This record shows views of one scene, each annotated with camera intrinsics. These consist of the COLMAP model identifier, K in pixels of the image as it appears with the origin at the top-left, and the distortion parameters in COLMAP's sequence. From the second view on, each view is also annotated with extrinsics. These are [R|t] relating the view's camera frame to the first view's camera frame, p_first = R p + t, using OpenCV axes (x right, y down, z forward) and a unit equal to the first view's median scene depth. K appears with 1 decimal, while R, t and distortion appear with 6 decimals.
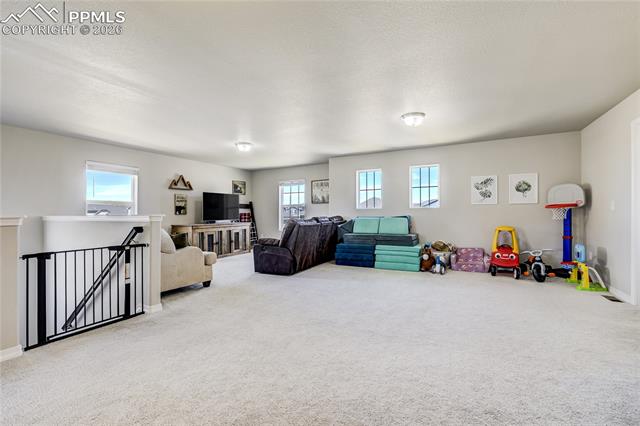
lens RADIAL K [[273.4, 0, 320.0], [0, 273.4, 213.0], [0, 0, 1]] dist [-0.002025, 0.000218]
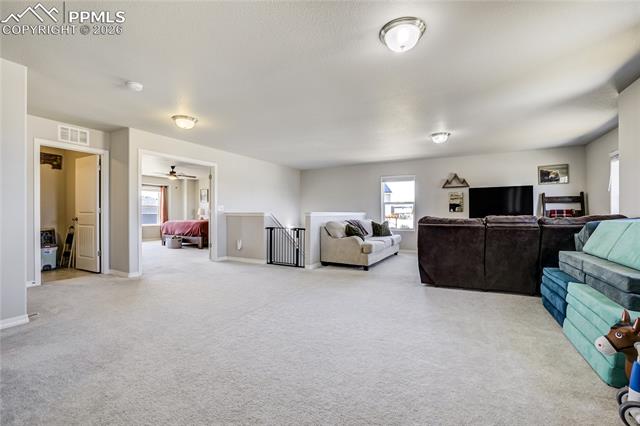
lens RADIAL K [[273.4, 0, 320.0], [0, 273.4, 213.0], [0, 0, 1]] dist [-0.002025, 0.000218]
pose [[0.031853, 0.003325, -0.999487, 0.507966], [0.006246, 0.999974, 0.003526, 0.002959], [0.999473, -0.006355, 0.031831, 0.466295]]
